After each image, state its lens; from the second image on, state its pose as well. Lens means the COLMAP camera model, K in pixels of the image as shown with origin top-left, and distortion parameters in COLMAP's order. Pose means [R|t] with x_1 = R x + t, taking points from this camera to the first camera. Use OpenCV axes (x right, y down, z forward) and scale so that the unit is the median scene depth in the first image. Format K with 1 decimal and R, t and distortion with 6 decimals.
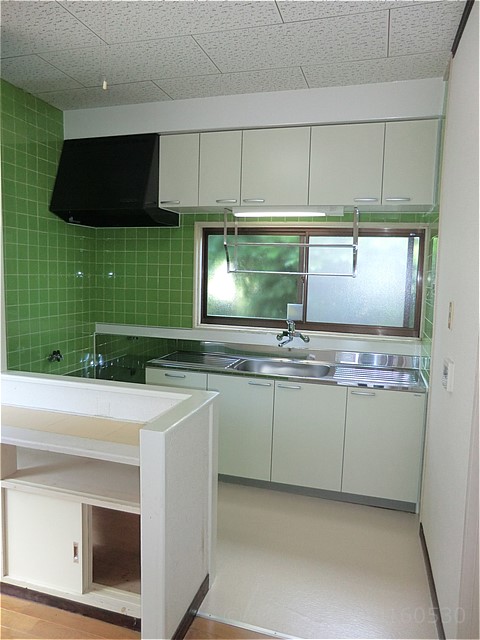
lens RADIAL K [[468.2, 0, 237.1], [0, 468.2, 321.6], [0, 0, 1]] dist [-0.058910, 0.049968]
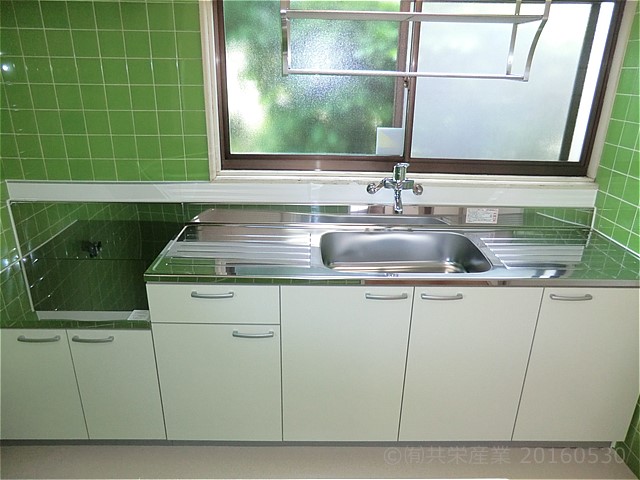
lens RADIAL K [[468.2, 0, 323.3], [0, 468.2, 235.2], [0, 0, 1]] dist [-0.058910, 0.049968]
pose [[0.952327, -0.115175, 0.282502, -0.131525], [0.040250, 0.965338, 0.257881, -0.059947], [-0.302412, -0.234216, 0.923953, 0.446606]]
